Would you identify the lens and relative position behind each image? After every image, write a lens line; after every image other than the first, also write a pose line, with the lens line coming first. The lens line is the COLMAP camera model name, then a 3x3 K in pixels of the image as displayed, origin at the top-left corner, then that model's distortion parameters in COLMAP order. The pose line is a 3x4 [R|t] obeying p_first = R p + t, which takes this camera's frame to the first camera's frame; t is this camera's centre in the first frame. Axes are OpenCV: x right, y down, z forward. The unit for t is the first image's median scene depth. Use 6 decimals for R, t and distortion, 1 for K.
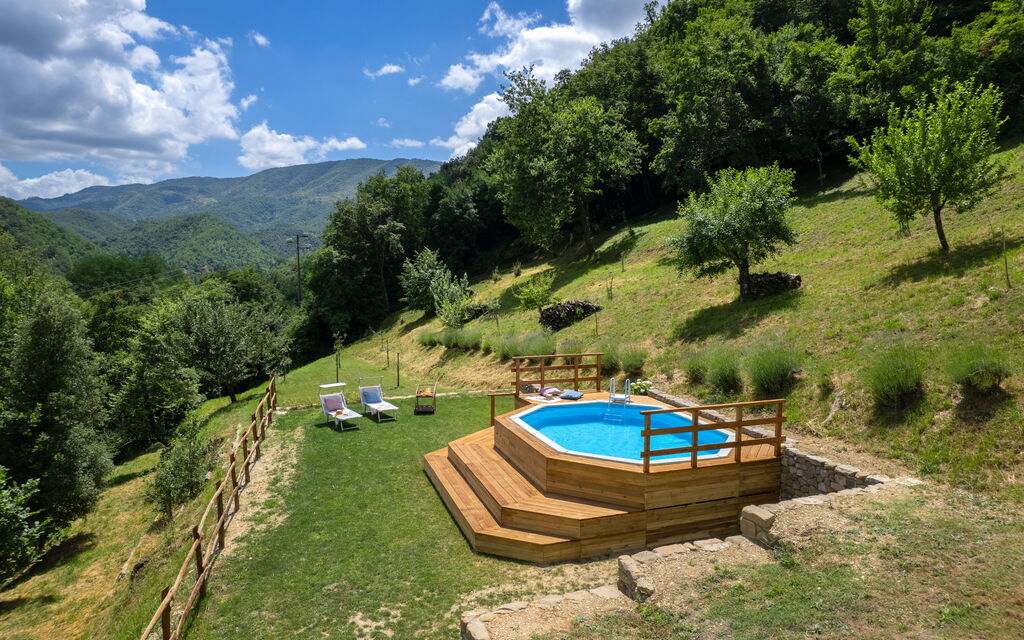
lens RADIAL K [[658.1, 0, 515.9], [0, 658.1, 329.4], [0, 0, 1]] dist [-0.023685, 0.000799]
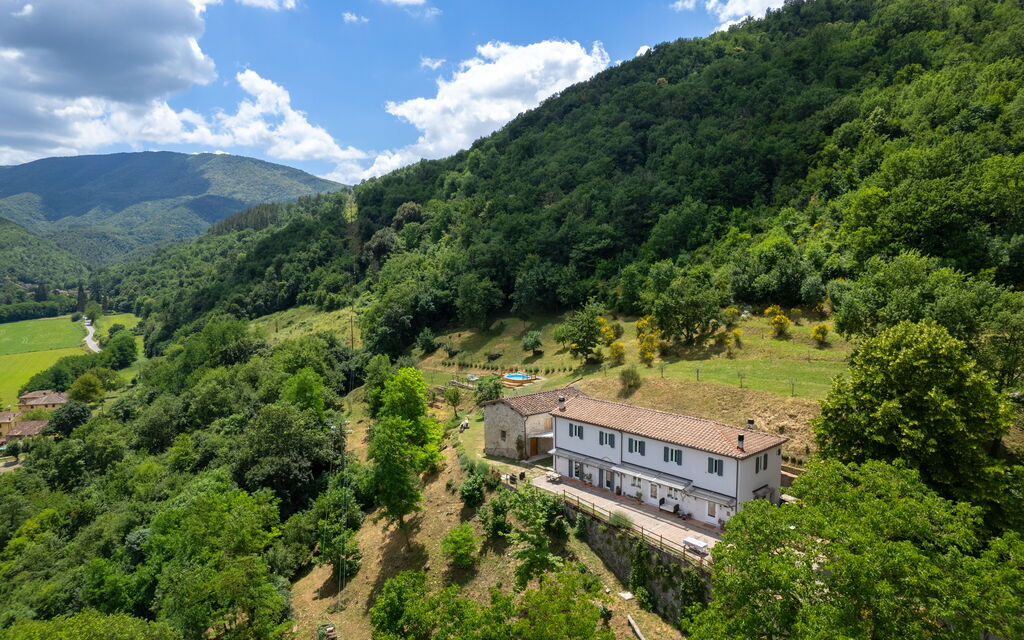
lens RADIAL K [[658.1, 0, 515.9], [0, 658.1, 329.4], [0, 0, 1]] dist [-0.023685, 0.000799]
pose [[0.967279, -0.027762, 0.252190, -0.814963], [0.028191, 0.999601, 0.001913, -0.195503], [-0.252142, 0.005259, 0.967676, -2.962983]]
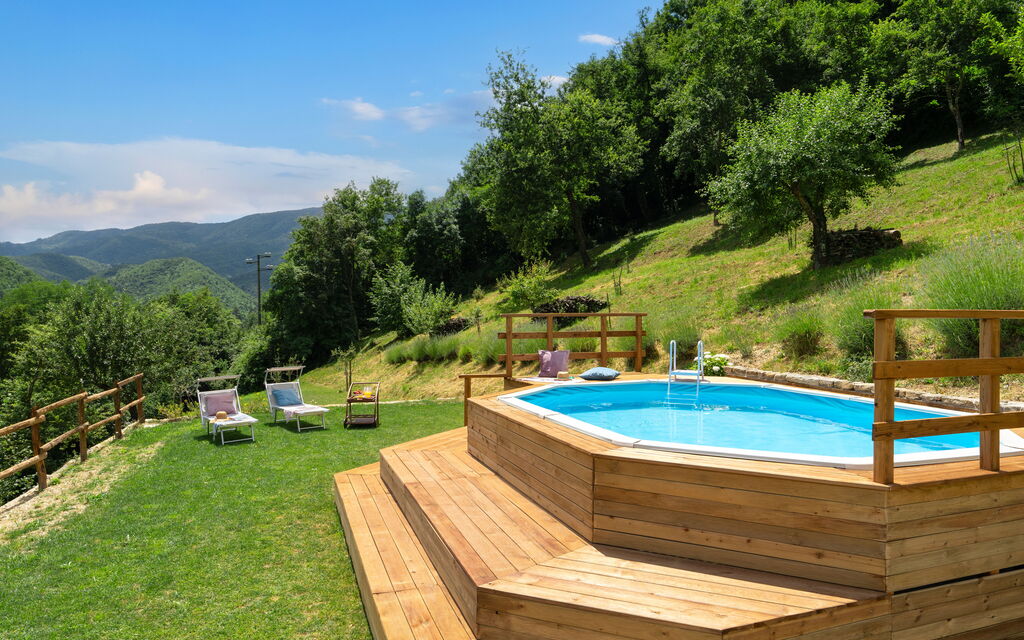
lens RADIAL K [[660.0, 0, 522.0], [0, 660.0, 320.5], [0, 0, 1]] dist [0.011272, 0.002397]
pose [[0.999427, -0.000853, 0.033826, -0.003424], [0.003590, 0.996715, -0.080913, 0.051402], [-0.033645, 0.080988, 0.996147, 0.209229]]
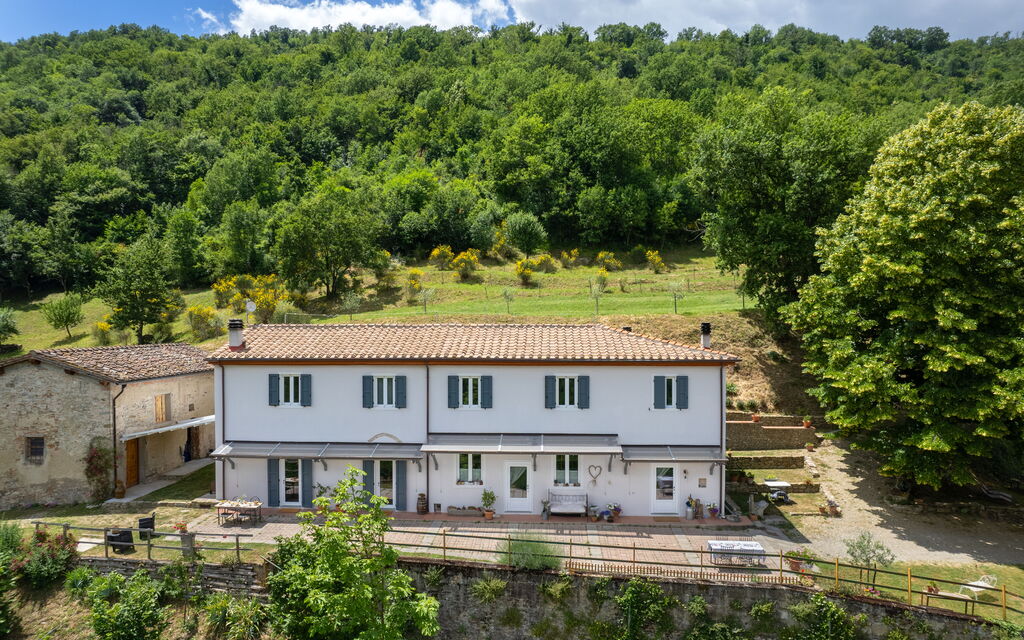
lens RADIAL K [[658.1, 0, 515.9], [0, 658.1, 329.4], [0, 0, 1]] dist [-0.023685, 0.000799]
pose [[0.496313, -0.005294, 0.868127, -0.720380], [0.085656, 0.995401, -0.042900, 0.116653], [-0.863907, 0.095652, 0.494484, -1.699686]]
